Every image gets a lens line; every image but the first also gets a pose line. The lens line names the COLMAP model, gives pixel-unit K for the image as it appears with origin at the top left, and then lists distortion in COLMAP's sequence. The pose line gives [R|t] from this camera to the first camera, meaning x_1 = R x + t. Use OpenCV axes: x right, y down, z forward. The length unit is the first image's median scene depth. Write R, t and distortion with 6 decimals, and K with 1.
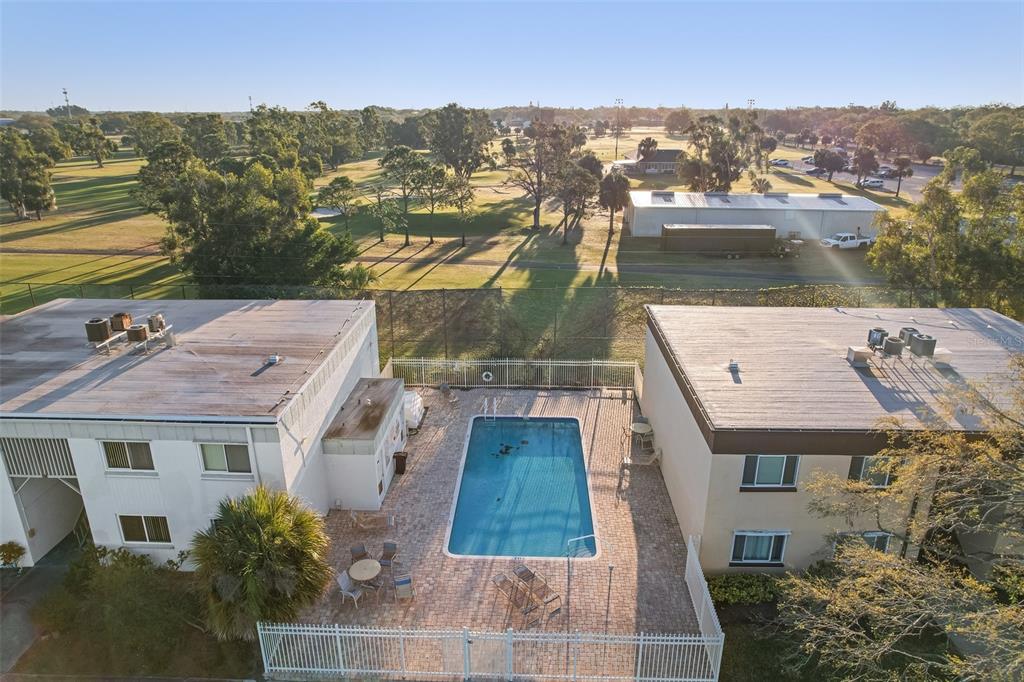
lens RADIAL K [[660.6, 0, 516.4], [0, 660.6, 337.8], [0, 0, 1]] dist [-0.039190, 0.024478]
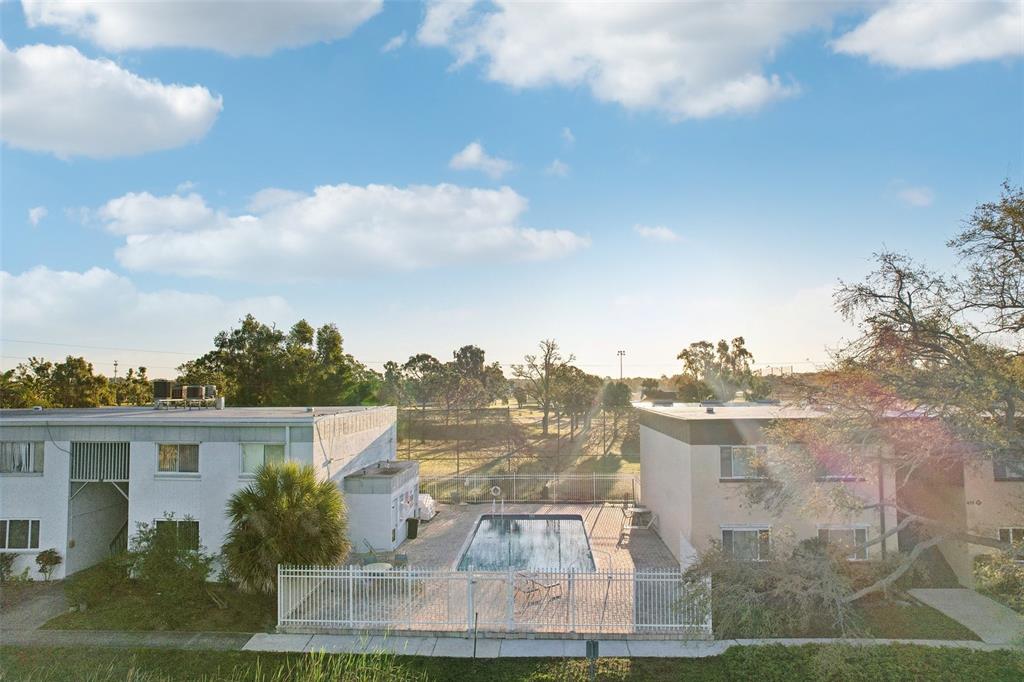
lens RADIAL K [[660.6, 0, 514.5], [0, 660.6, 345.9], [0, 0, 1]] dist [-0.039190, 0.024478]
pose [[0.999733, -0.009655, -0.020992, 0.017558], [0.000608, 0.919178, -0.393842, 0.423511], [0.023098, 0.393724, 0.918938, -0.108758]]
